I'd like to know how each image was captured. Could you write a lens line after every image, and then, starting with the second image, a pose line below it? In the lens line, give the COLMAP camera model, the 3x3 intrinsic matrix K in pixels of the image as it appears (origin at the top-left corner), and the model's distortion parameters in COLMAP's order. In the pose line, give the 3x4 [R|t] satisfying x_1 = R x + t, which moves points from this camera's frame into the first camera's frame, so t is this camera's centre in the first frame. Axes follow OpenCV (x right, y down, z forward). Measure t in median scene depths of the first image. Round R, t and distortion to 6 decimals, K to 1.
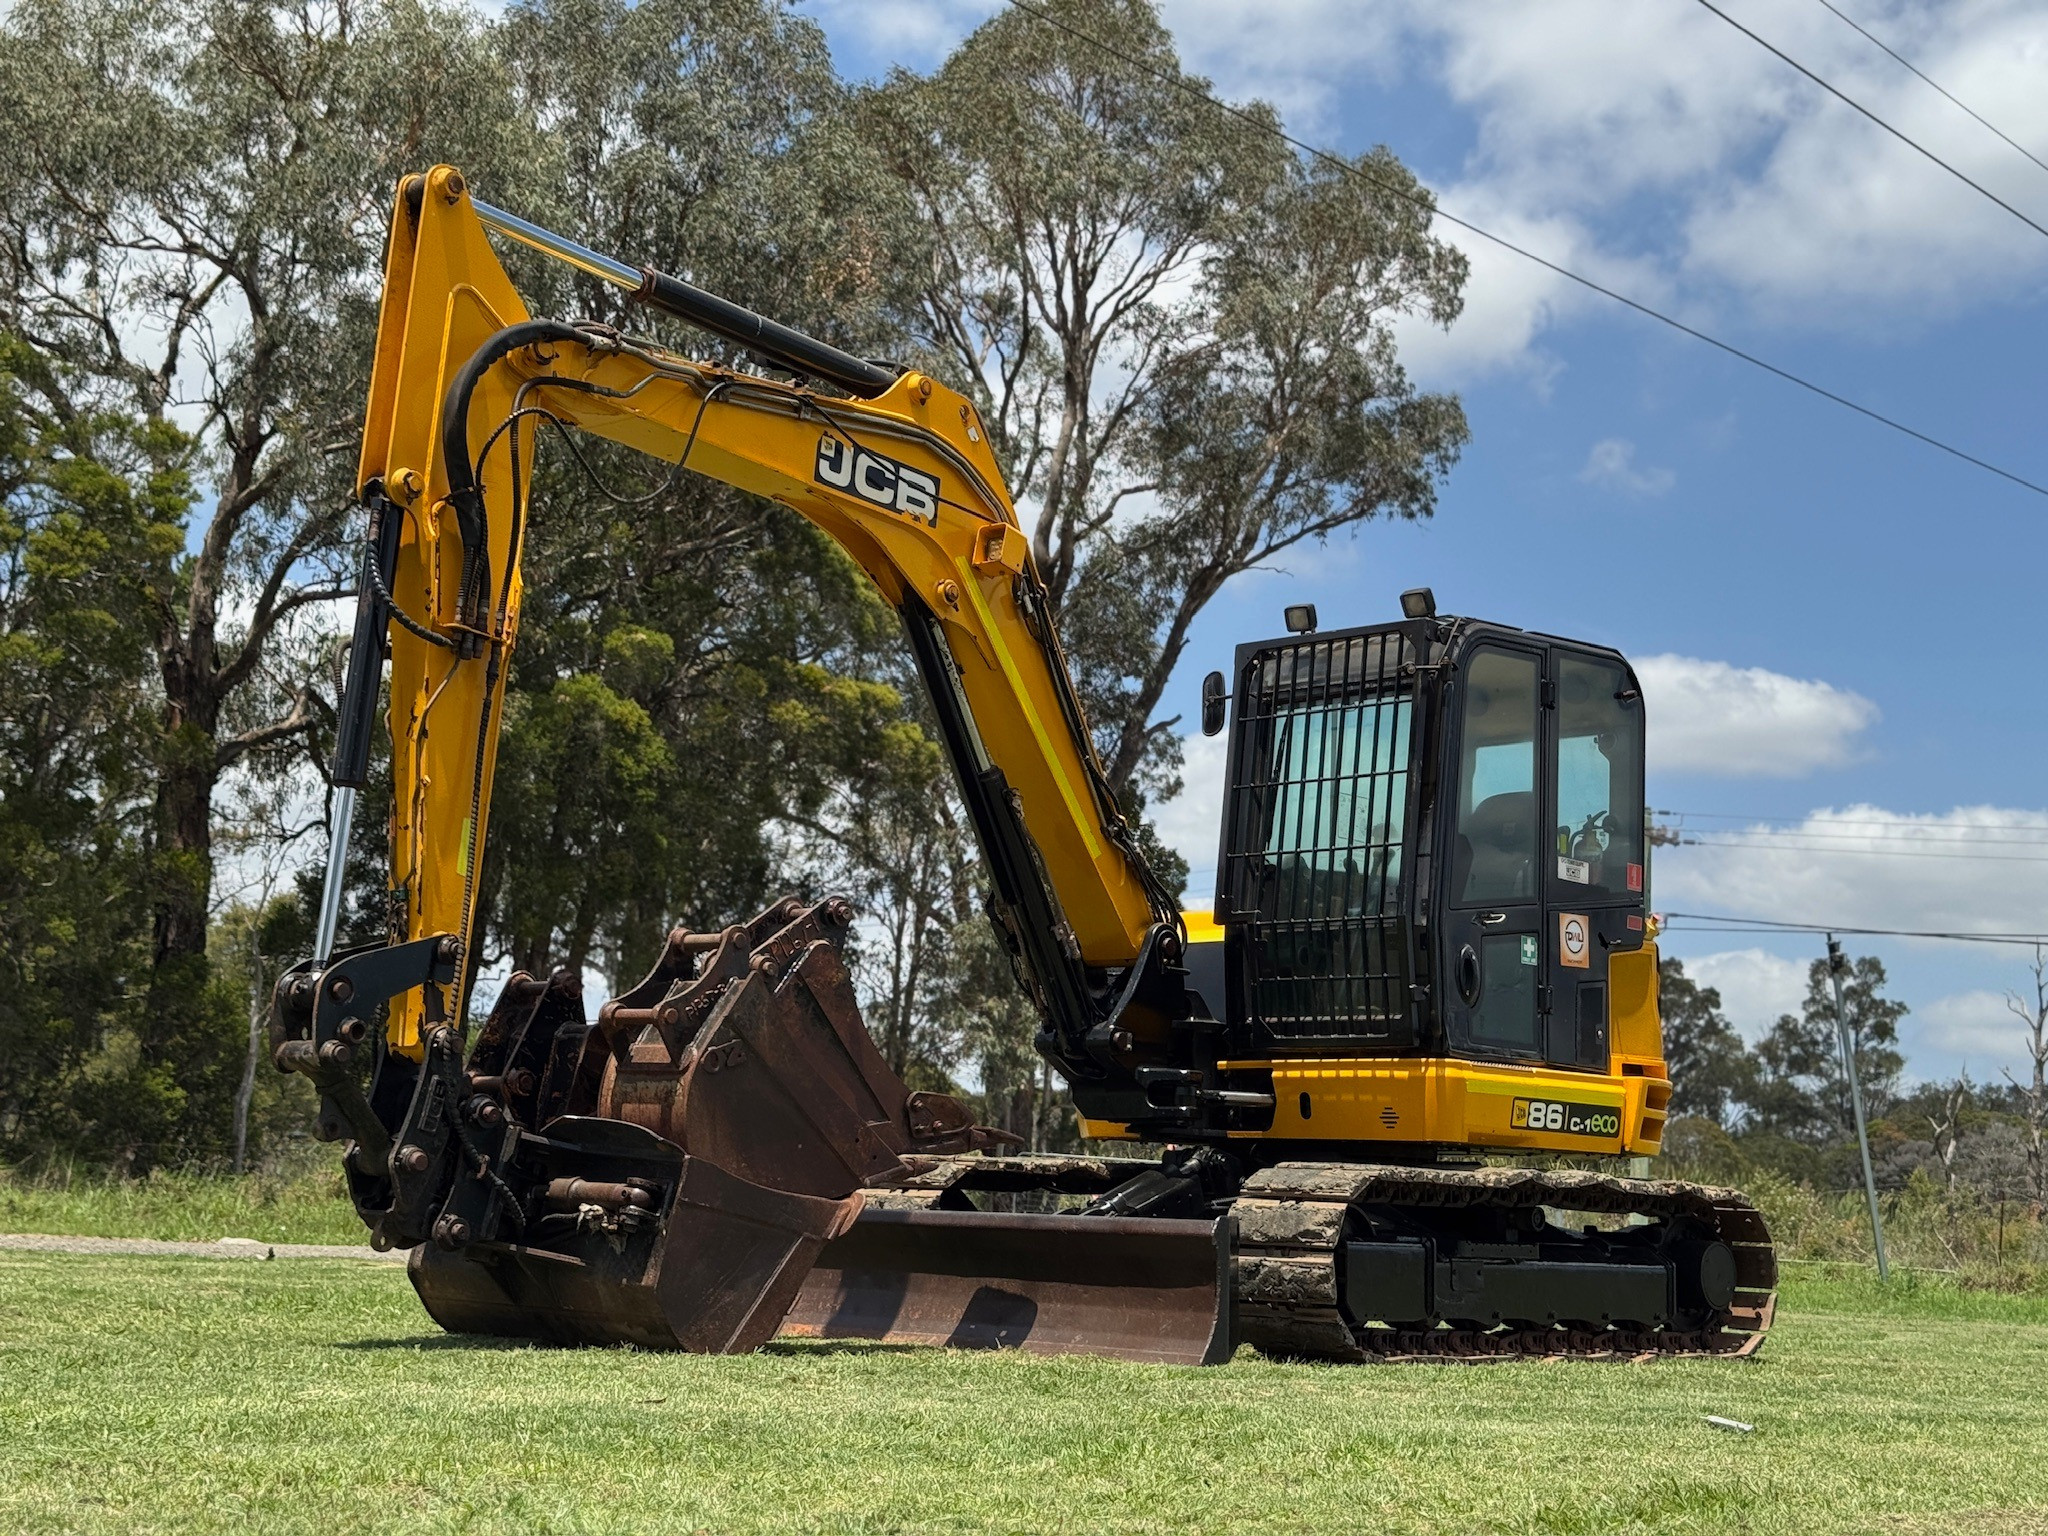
lens RADIAL K [[2871.9, 0, 1024.0], [0, 2871.9, 768.0], [0, 0, 1]] dist [0.177911, -0.363527]
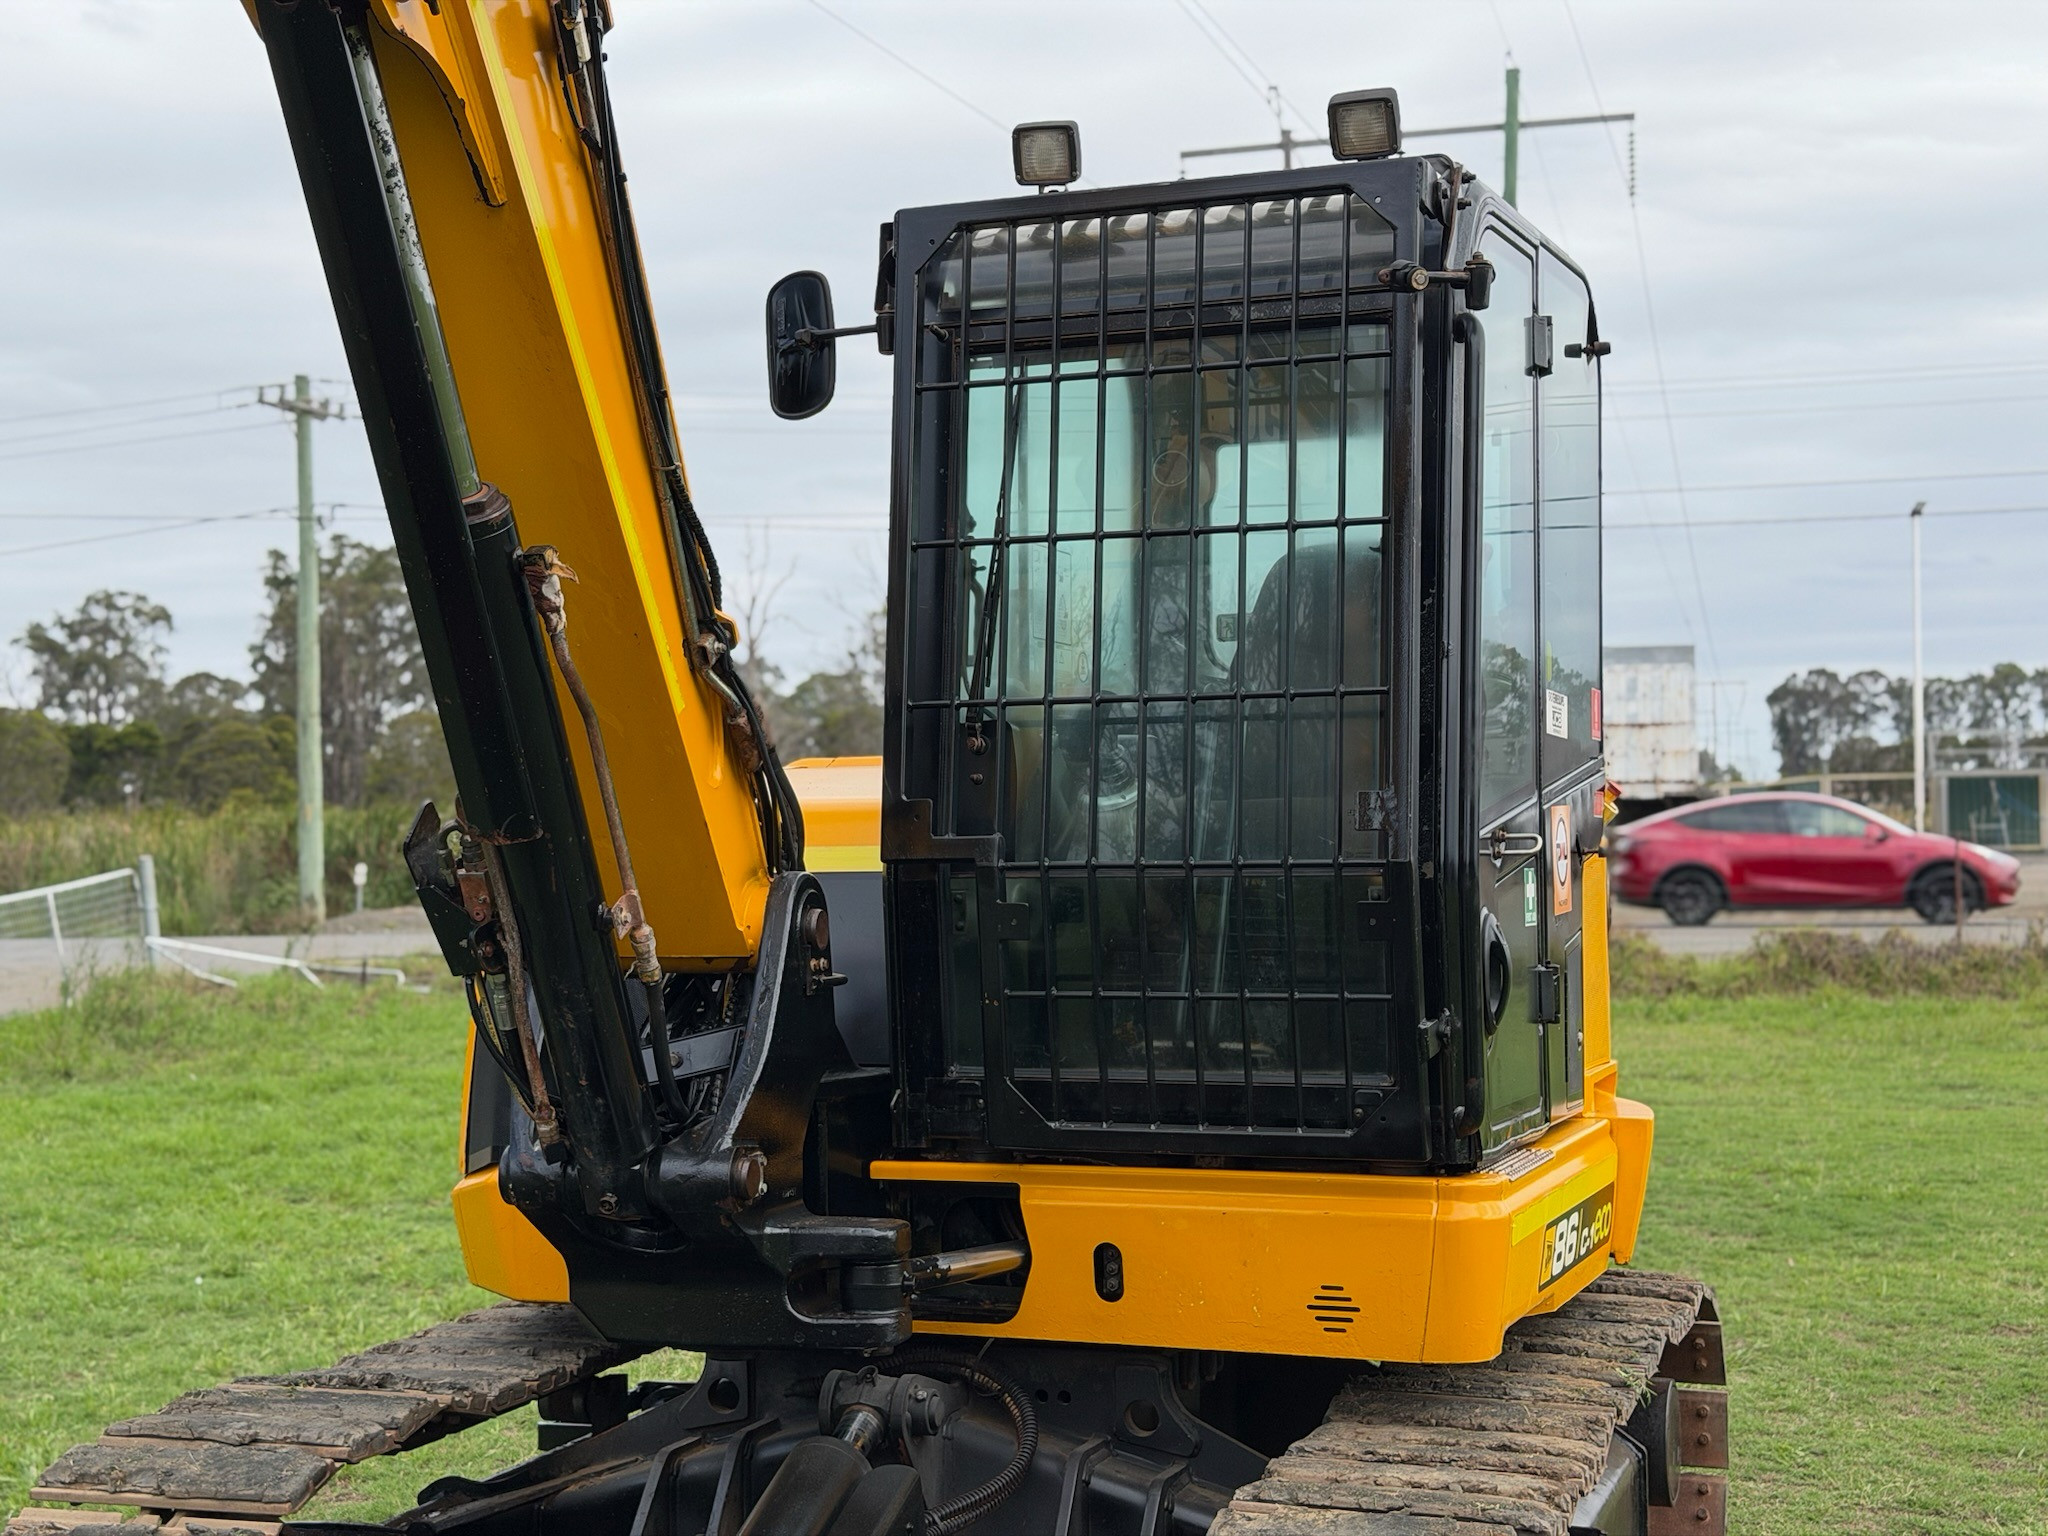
lens RADIAL K [[2863.6, 0, 1018.5], [0, 2863.6, 773.2], [0, 0, 1]] dist [0.152078, -0.202153]
pose [[0.923996, -0.028741, 0.381321, -0.079975], [-0.018979, 0.992496, 0.120795, -0.011691], [-0.381932, -0.118851, 0.916517, 0.602411]]
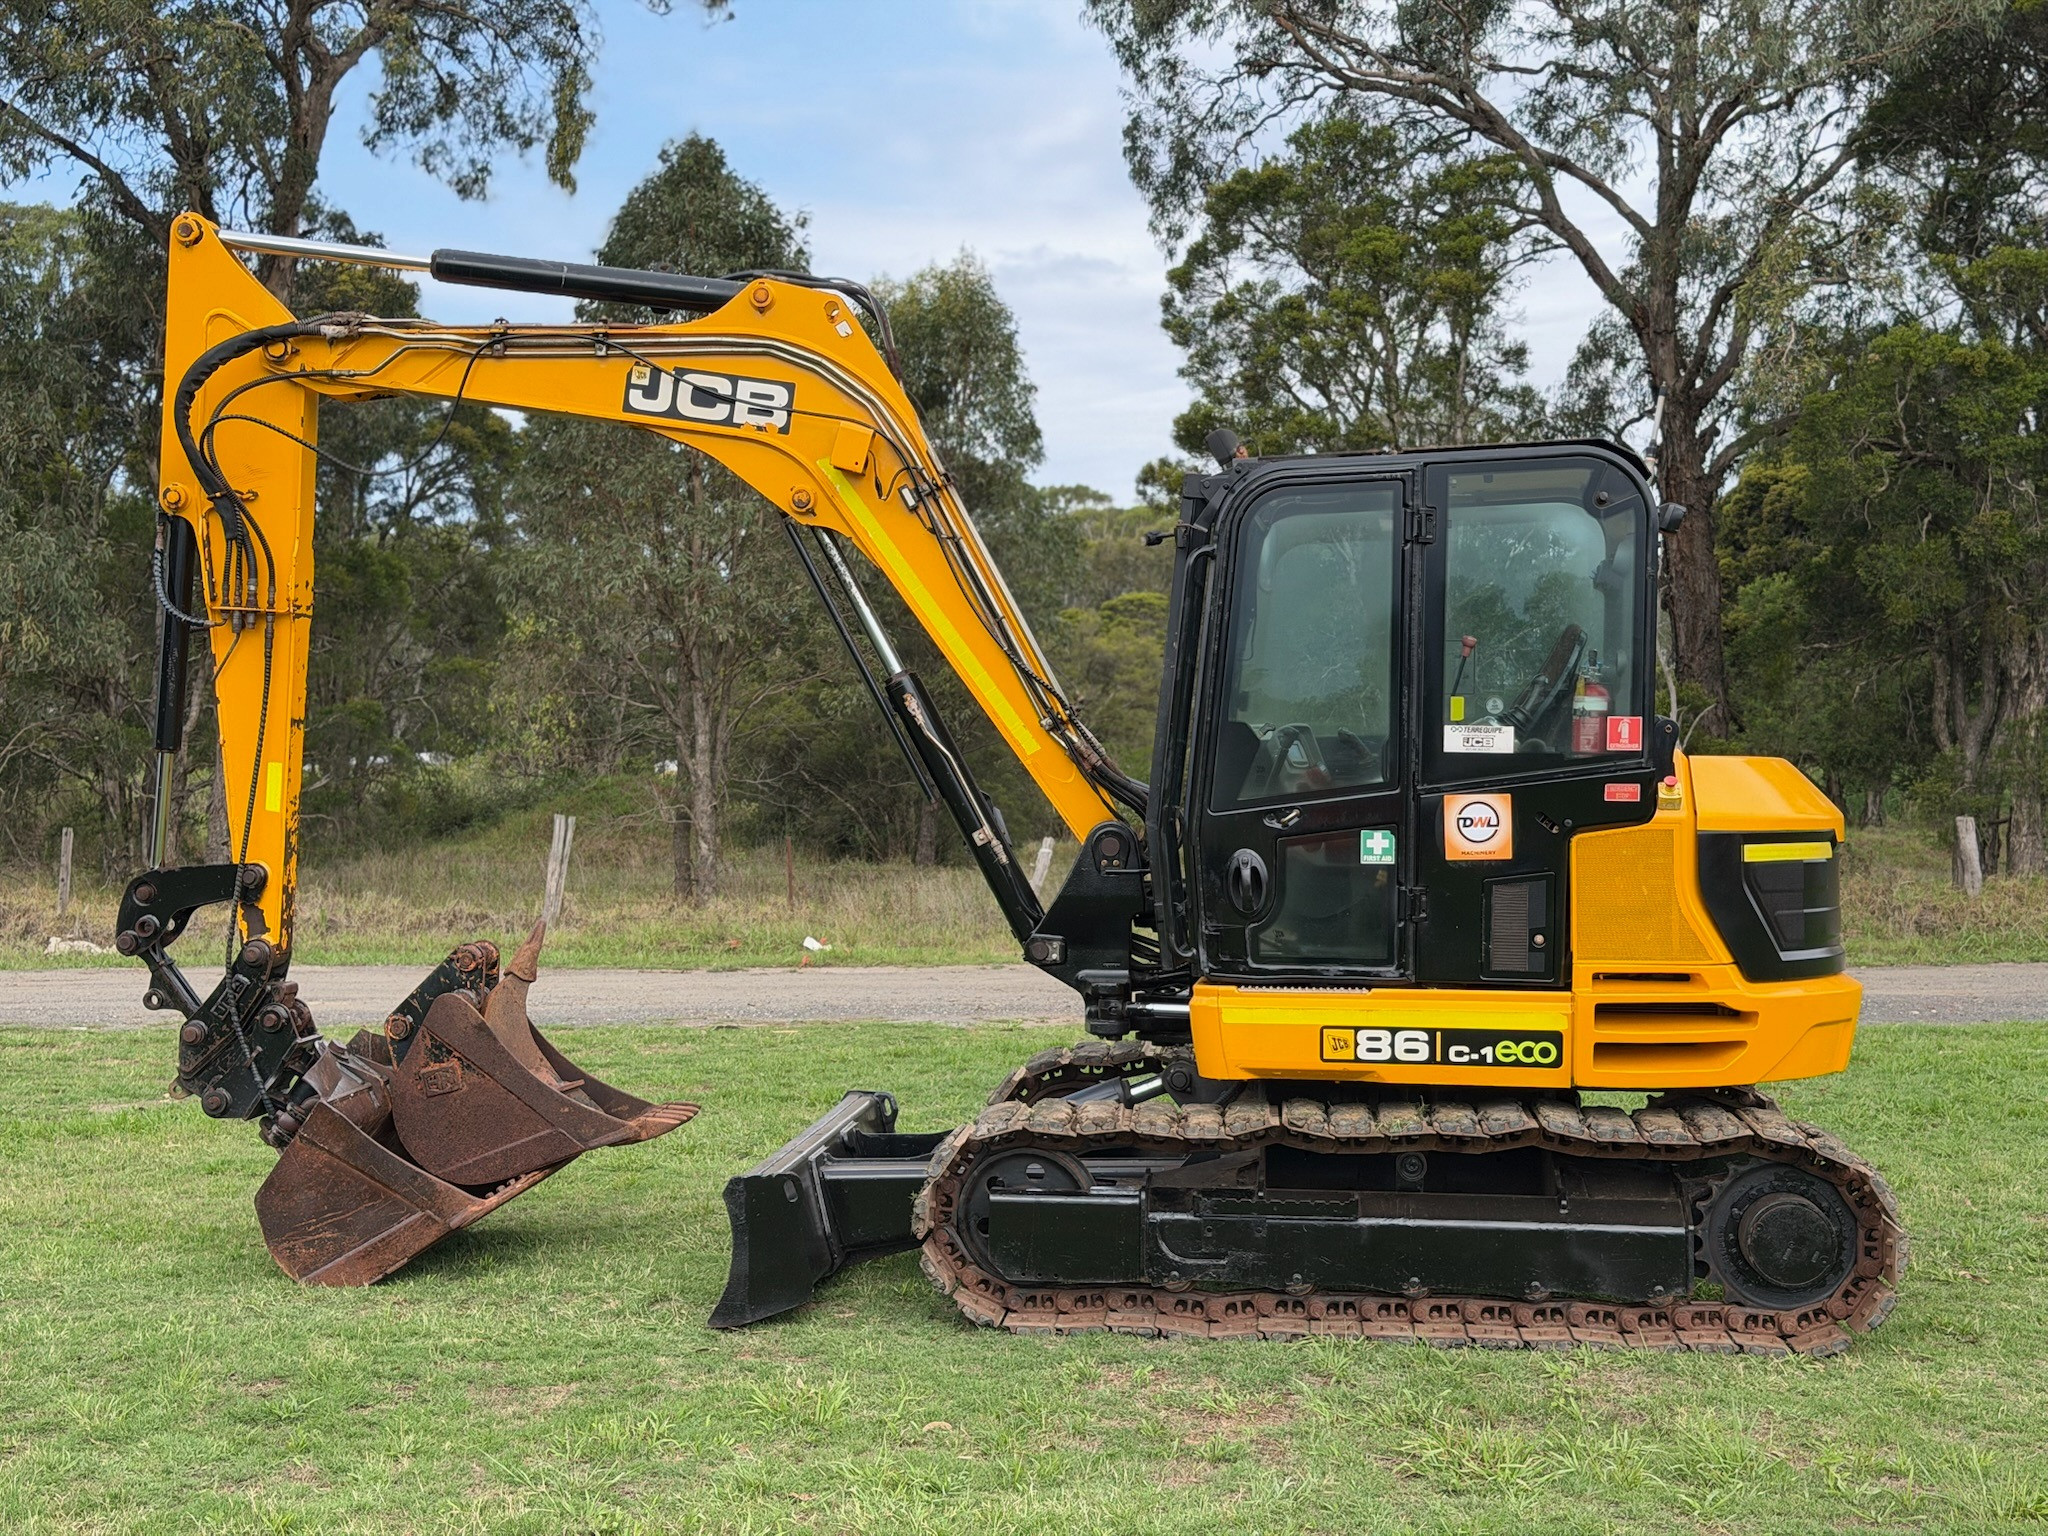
lens RADIAL K [[2863.6, 0, 1018.5], [0, 2863.6, 773.2], [0, 0, 1]] dist [0.152078, -0.202153]
pose [[0.583545, -0.026560, -0.811646, 0.780579], [0.135108, 0.988711, 0.064784, -0.024844], [0.800763, -0.147464, 0.580546, 0.441119]]
